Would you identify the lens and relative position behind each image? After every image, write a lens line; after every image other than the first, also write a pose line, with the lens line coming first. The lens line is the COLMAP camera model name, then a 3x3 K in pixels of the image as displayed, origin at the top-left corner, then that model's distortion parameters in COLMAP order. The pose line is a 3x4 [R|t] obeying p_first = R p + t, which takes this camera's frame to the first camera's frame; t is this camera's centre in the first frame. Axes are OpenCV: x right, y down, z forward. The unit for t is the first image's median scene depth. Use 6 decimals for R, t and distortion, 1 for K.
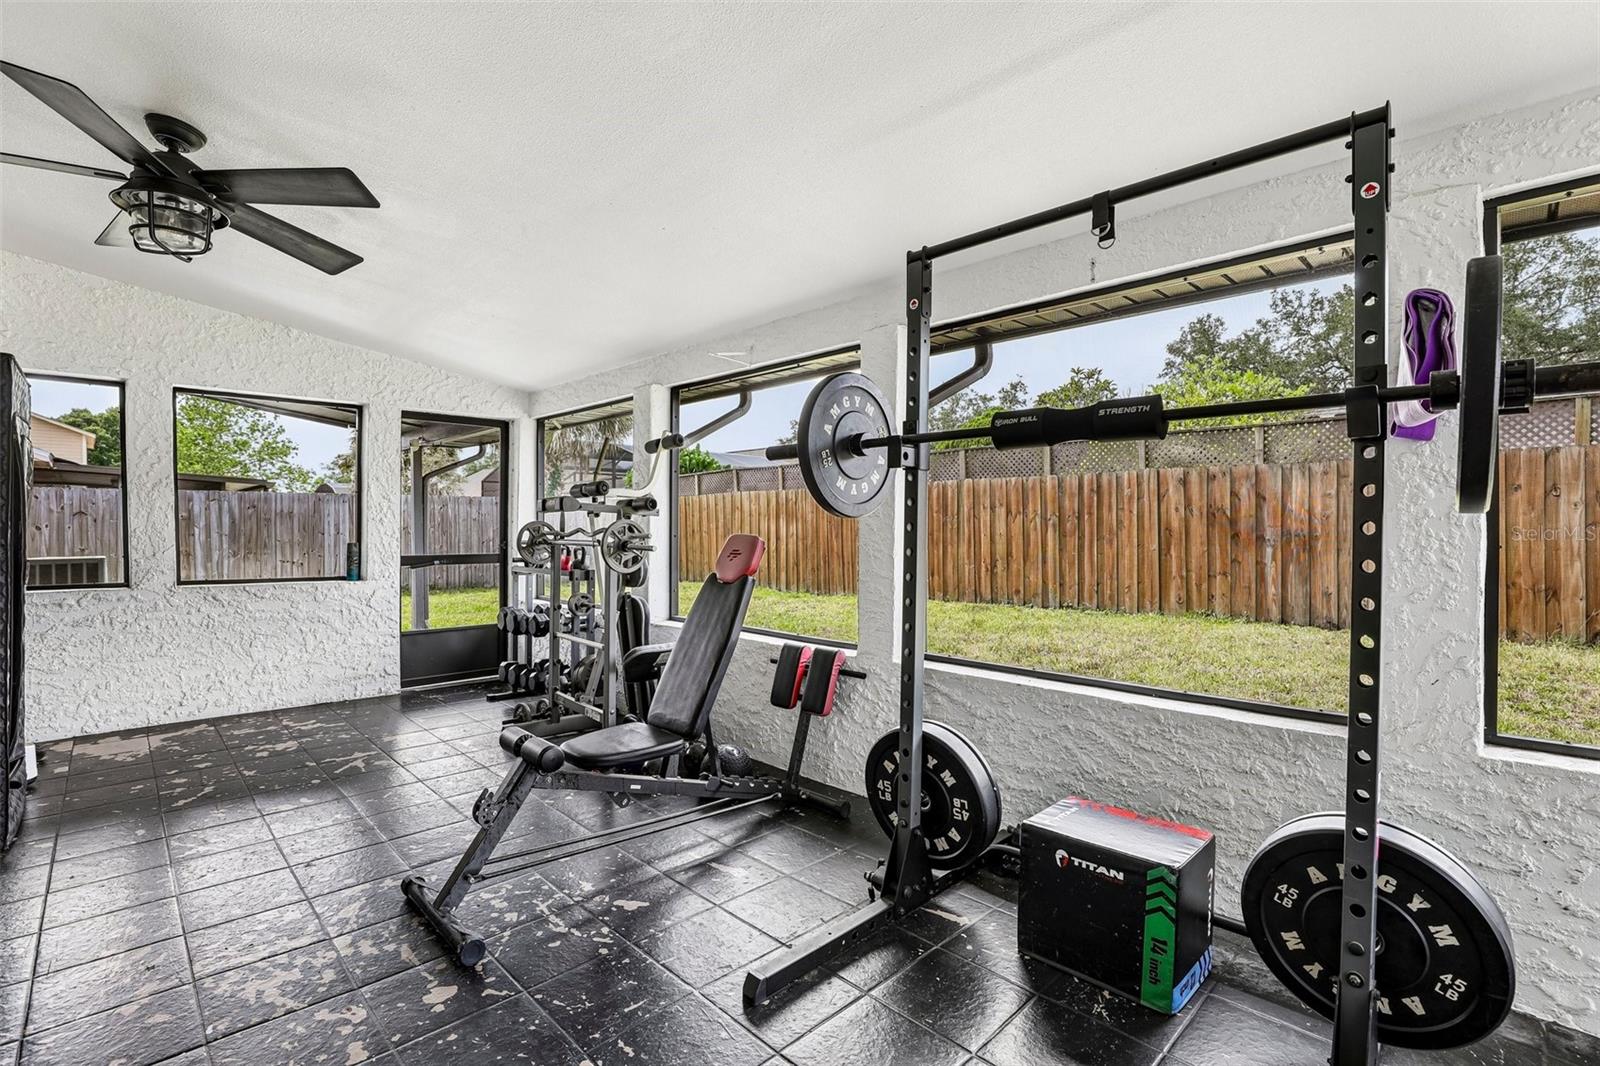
lens RADIAL K [[729.7, 0, 800.6], [0, 729.7, 529.8], [0, 0, 1]] dist [-0.042931, 0.012938]
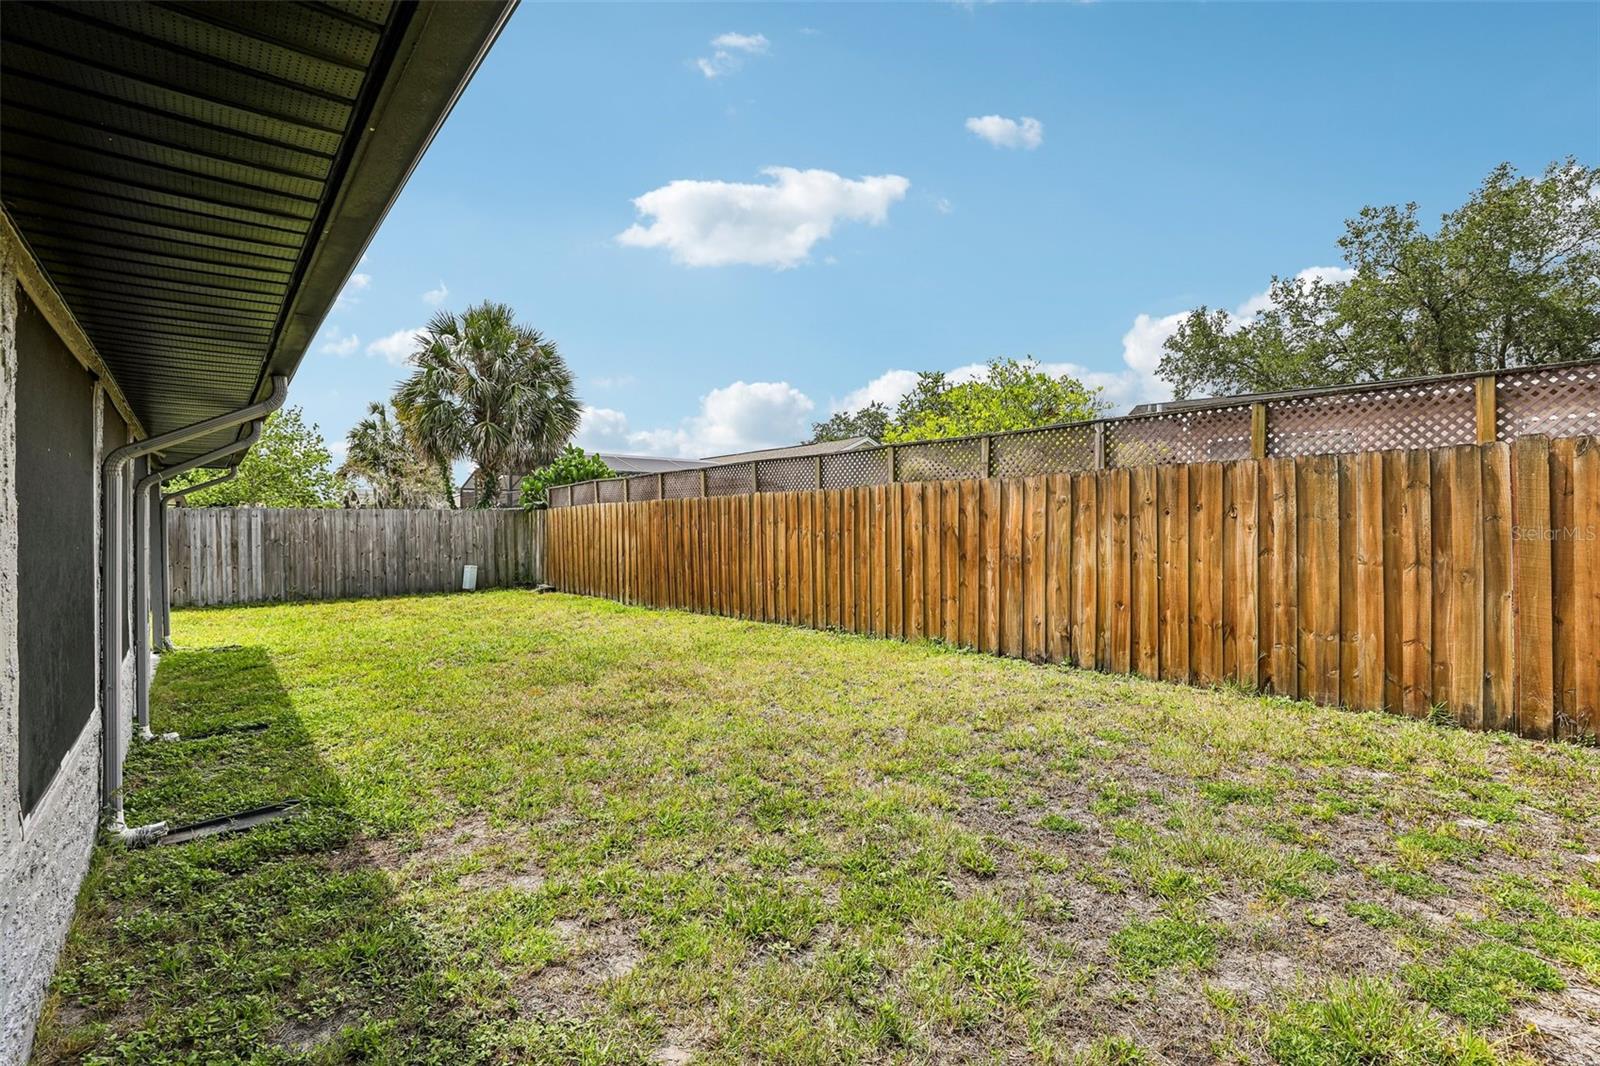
lens RADIAL K [[729.7, 0, 800.6], [0, 729.7, 529.8], [0, 0, 1]] dist [-0.042931, 0.012938]
pose [[0.996615, -0.001708, -0.082198, 0.464587], [0.001609, 0.999998, -0.001280, -0.024567], [0.082200, 0.001144, 0.996615, 0.062206]]
